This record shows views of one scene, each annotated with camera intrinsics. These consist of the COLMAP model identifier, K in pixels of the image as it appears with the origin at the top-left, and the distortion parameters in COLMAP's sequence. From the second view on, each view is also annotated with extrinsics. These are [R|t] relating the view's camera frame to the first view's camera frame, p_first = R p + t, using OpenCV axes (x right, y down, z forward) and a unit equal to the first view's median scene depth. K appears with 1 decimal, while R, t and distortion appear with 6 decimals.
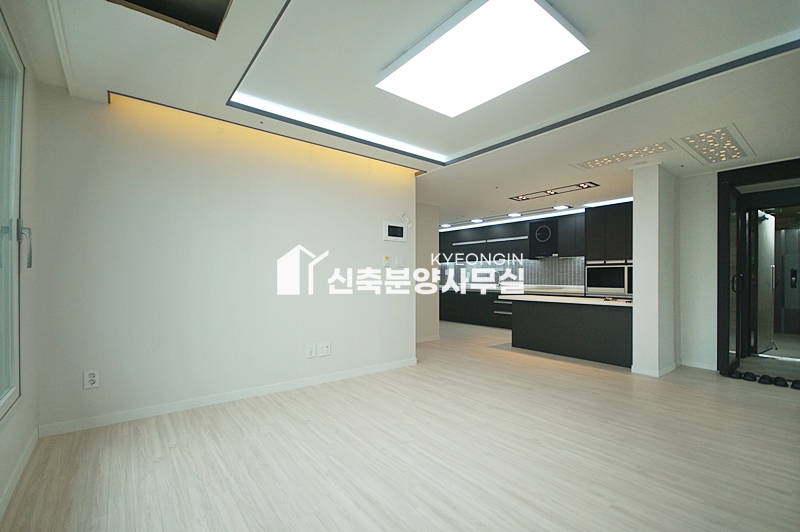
lens RADIAL K [[351.8, 0, 399.6], [0, 351.8, 274.5], [0, 0, 1]] dist [0.003210, 0.000172]
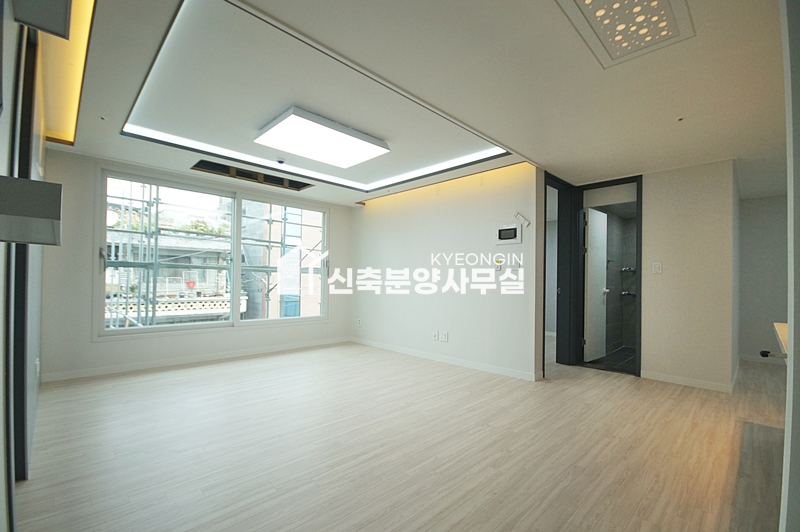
lens RADIAL K [[351.8, 0, 397.2], [0, 351.8, 272.0], [0, 0, 1]] dist [0.003210, 0.000172]
pose [[0.109312, -0.025230, -0.993687, 1.098587], [-0.003623, 0.999661, -0.025781, 0.011252], [0.994001, 0.006418, 0.109183, 0.711510]]
